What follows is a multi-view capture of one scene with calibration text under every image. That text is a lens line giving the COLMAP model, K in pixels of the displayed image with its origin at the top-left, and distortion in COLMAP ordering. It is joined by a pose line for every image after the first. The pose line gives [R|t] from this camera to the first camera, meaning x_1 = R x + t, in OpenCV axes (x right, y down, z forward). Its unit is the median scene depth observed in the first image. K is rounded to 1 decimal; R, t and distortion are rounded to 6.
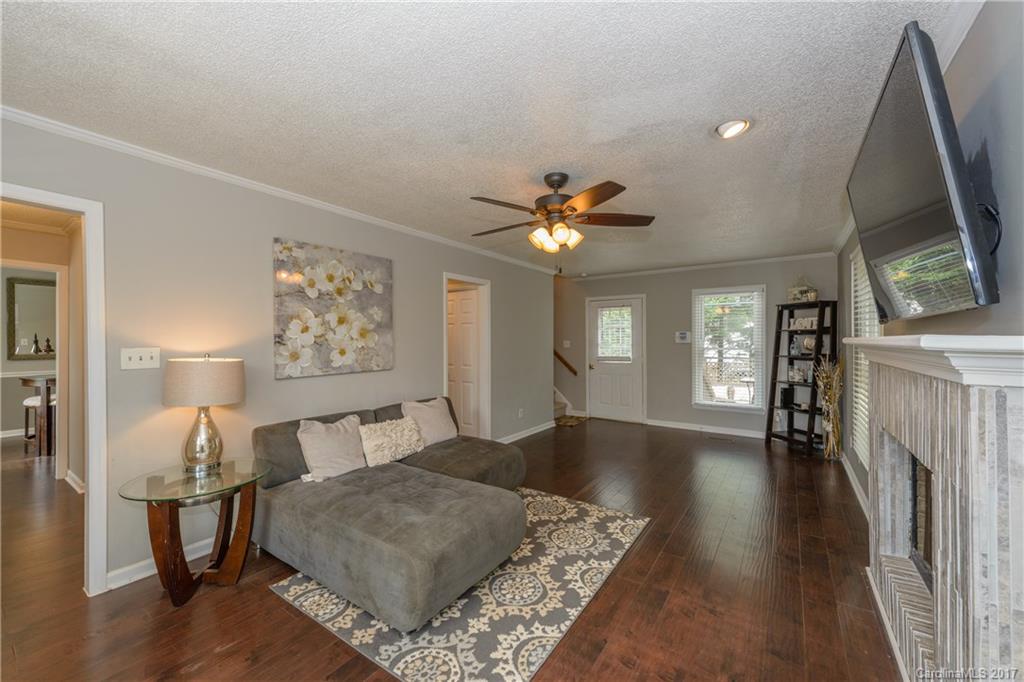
lens RADIAL K [[402.2, 0, 510.6], [0, 402.2, 339.7], [0, 0, 1]] dist [0.012584, -0.000010]
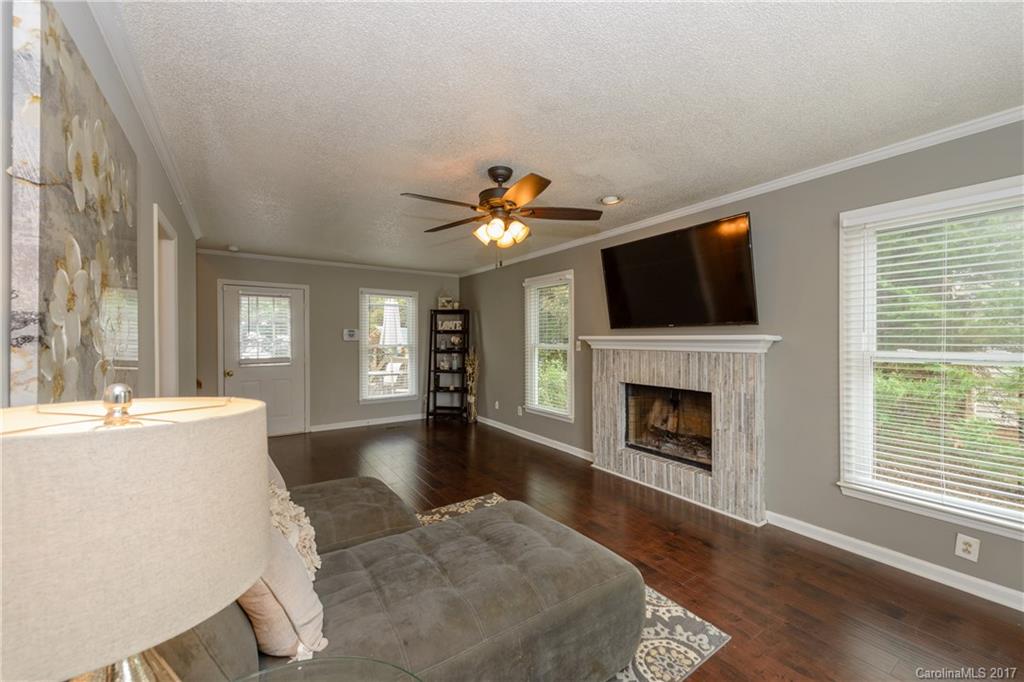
lens RADIAL K [[402.2, 0, 513.7], [0, 402.2, 341.5], [0, 0, 1]] dist [0.012584, -0.000010]
pose [[0.350014, -0.006546, 0.936722, -0.413586], [-0.002747, 0.999964, 0.008014, 0.001658], [-0.936740, -0.005378, 0.349984, 0.323407]]
